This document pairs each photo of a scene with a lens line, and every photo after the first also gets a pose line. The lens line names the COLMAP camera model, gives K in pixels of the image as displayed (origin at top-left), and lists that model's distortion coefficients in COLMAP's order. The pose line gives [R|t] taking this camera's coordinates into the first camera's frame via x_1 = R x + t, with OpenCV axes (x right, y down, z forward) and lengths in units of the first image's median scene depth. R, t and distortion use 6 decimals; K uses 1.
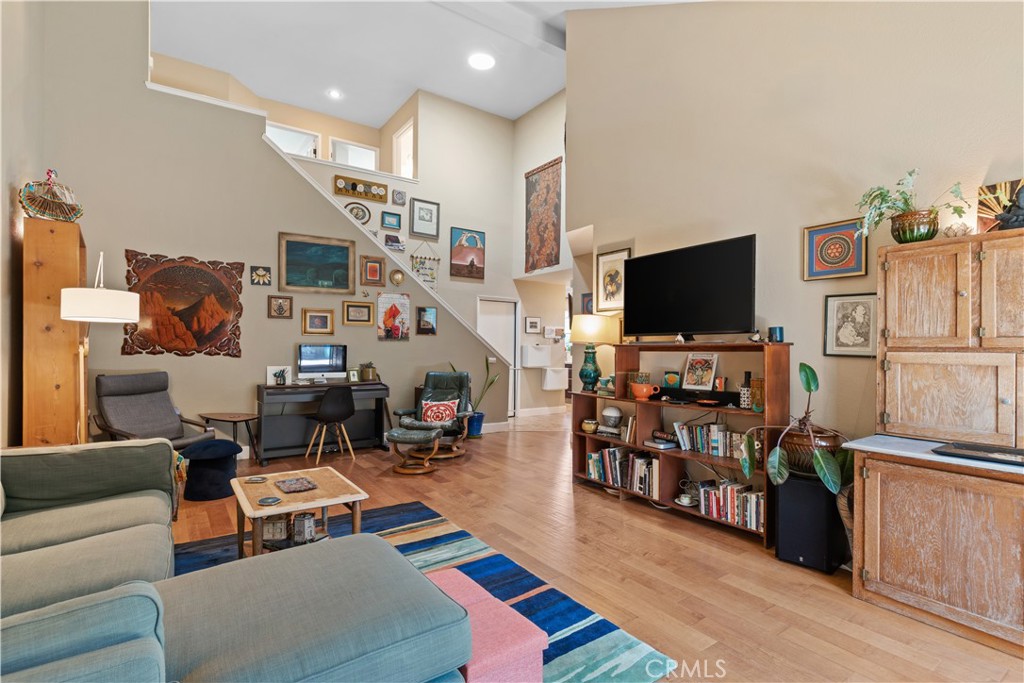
lens RADIAL K [[485.2, 0, 504.9], [0, 485.2, 346.6], [0, 0, 1]] dist [0.001614, -0.002033]
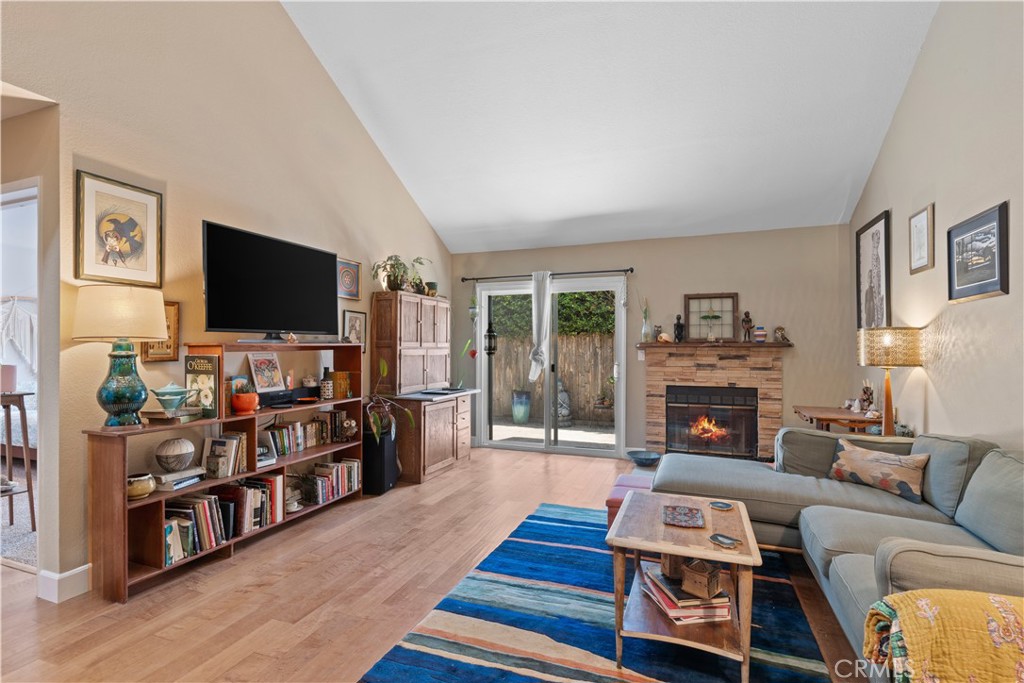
lens RADIAL K [[485.2, 0, 503.7], [0, 485.2, 346.0], [0, 0, 1]] dist [0.001614, -0.002033]
pose [[-0.556152, -0.001165, 0.831080, -0.661145], [-0.004823, 0.999987, -0.001827, -0.000646], [-0.831067, -0.005024, -0.556150, 1.196900]]
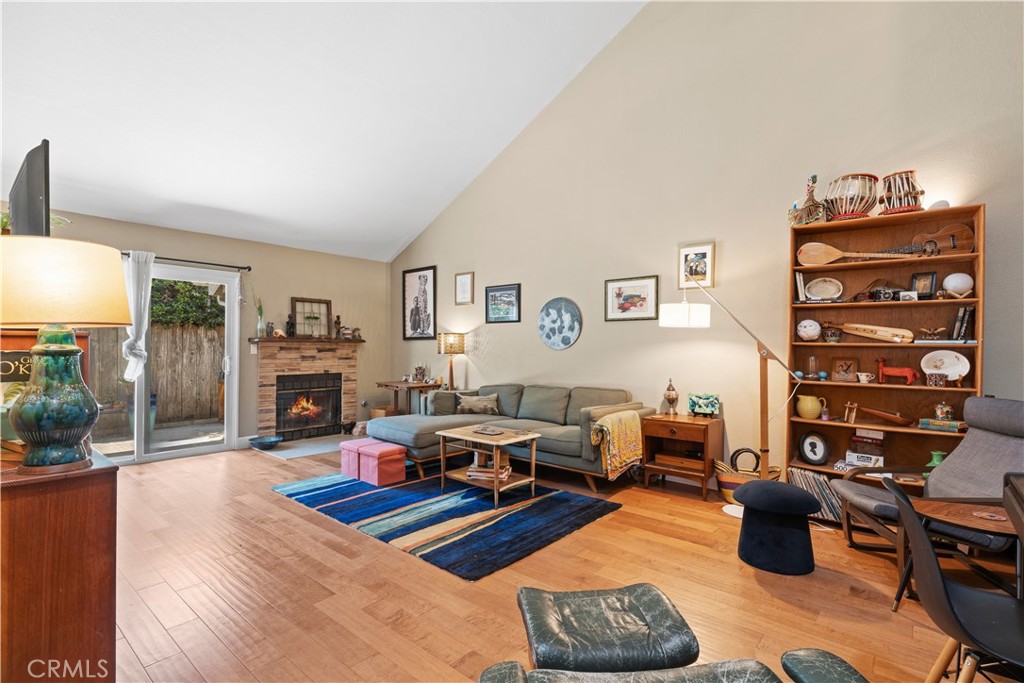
lens RADIAL K [[485.2, 0, 511.0], [0, 485.2, 344.2], [0, 0, 1]] dist [0.001614, -0.002033]
pose [[-0.967312, -0.012307, -0.253290, -0.068047], [-0.011879, 0.999924, -0.003219, 0.002088], [0.253311, -0.000105, -0.967385, 1.785705]]
